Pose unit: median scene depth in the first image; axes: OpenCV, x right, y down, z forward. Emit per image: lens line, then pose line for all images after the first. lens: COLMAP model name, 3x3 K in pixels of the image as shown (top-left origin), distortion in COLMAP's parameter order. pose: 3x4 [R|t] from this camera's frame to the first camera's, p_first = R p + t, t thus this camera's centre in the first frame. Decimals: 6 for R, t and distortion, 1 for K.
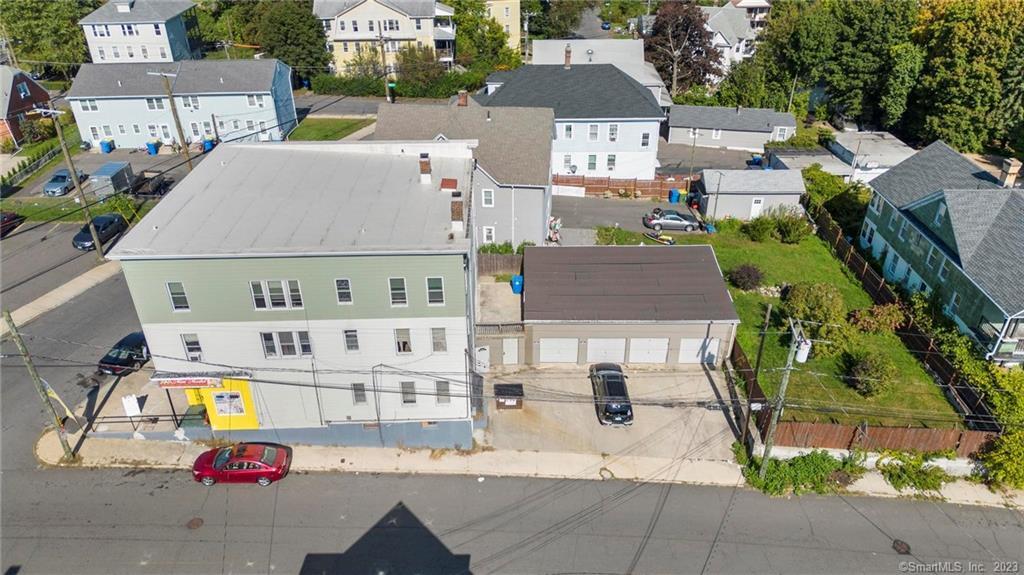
lens RADIAL K [[714.7, 0, 512.0], [0, 714.7, 287.5], [0, 0, 1]] dist [0.058935, -0.062325]
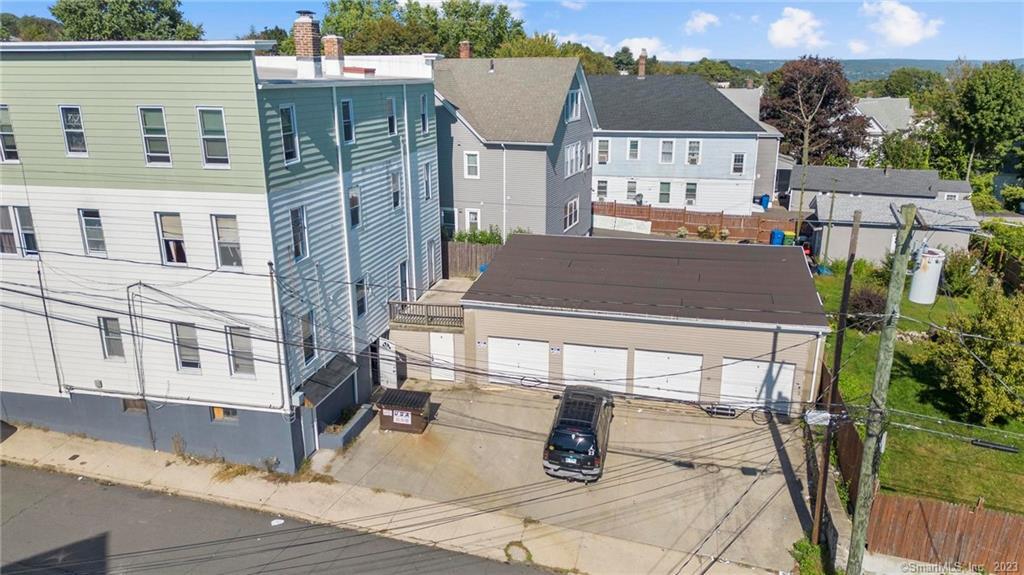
lens RADIAL K [[714.7, 0, 512.0], [0, 714.7, 287.5], [0, 0, 1]] dist [0.058935, -0.062325]
pose [[0.972267, 0.071957, -0.222529, 0.194032], [-0.122493, 0.967222, -0.222433, 0.164398], [0.199229, 0.243522, 0.949213, 0.404974]]
